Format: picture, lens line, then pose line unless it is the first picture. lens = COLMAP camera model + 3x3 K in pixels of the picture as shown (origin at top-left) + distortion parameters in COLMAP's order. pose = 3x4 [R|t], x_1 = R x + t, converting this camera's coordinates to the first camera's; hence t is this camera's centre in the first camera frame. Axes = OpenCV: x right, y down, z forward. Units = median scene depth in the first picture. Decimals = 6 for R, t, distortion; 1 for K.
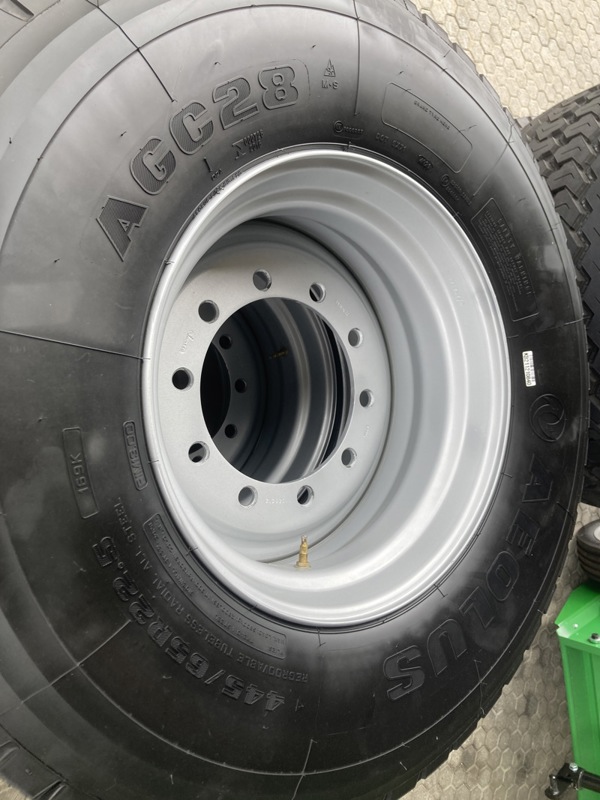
lens RADIAL K [[635.1, 0, 300.0], [0, 635.1, 400.0], [0, 0, 1]] dist [0.004690, -0.003600]
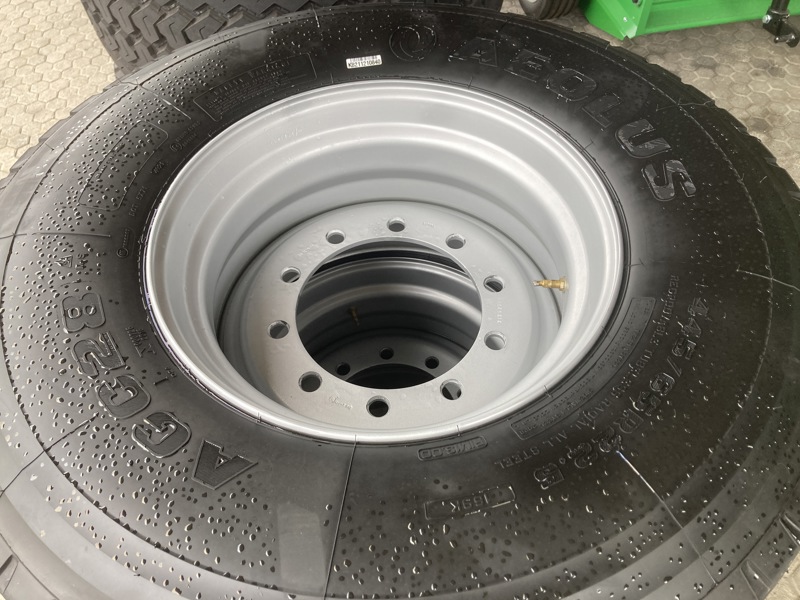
lens RADIAL K [[635.1, 0, 403.0], [0, 635.1, 303.2], [0, 0, 1]] dist [0.004690, -0.003600]
pose [[-0.013650, -0.999906, 0.001063, -0.020106], [0.999900, -0.013654, -0.003744, 0.010679], [0.003758, 0.001011, 0.999992, 0.001699]]
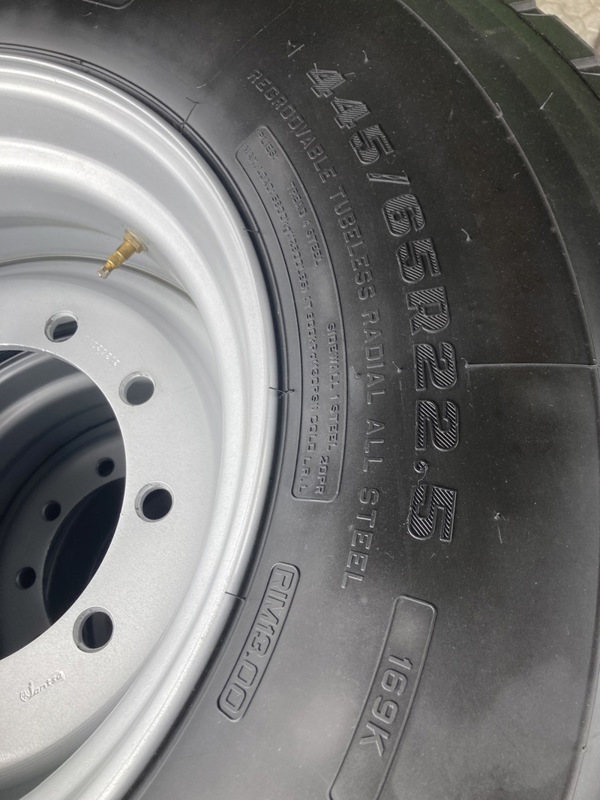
lens RADIAL K [[635.1, 0, 300.0], [0, 635.1, 400.0], [0, 0, 1]] dist [0.004690, -0.003600]
pose [[-0.729621, -0.623853, -0.280109, -0.030804], [0.573621, -0.781316, 0.245975, 0.078892], [-0.372306, 0.018792, 0.927920, 0.357706]]
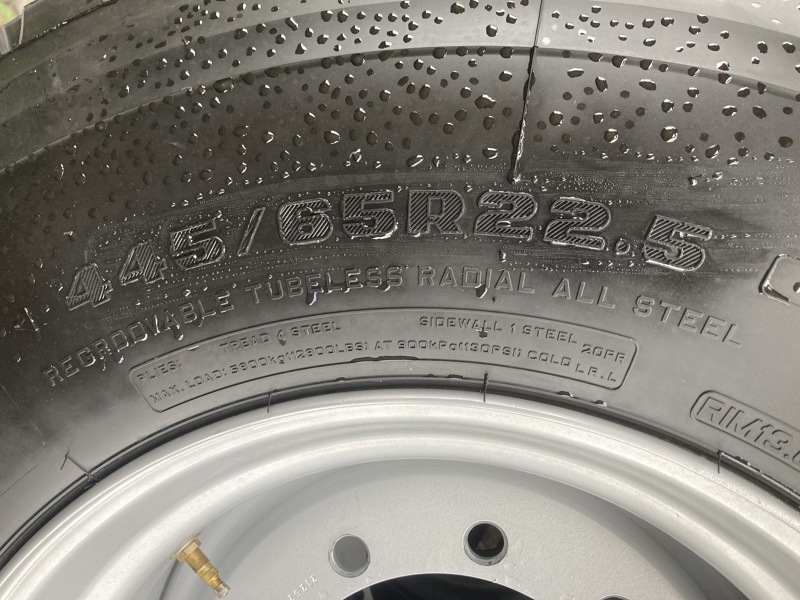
lens RADIAL K [[635.1, 0, 403.0], [0, 635.1, 303.2], [0, 0, 1]] dist [0.004690, -0.003600]
pose [[-0.617261, 0.592564, -0.517549, 0.040431], [-0.744680, -0.652288, 0.141320, 0.174036], [-0.253850, 0.472640, 0.843903, 0.413882]]
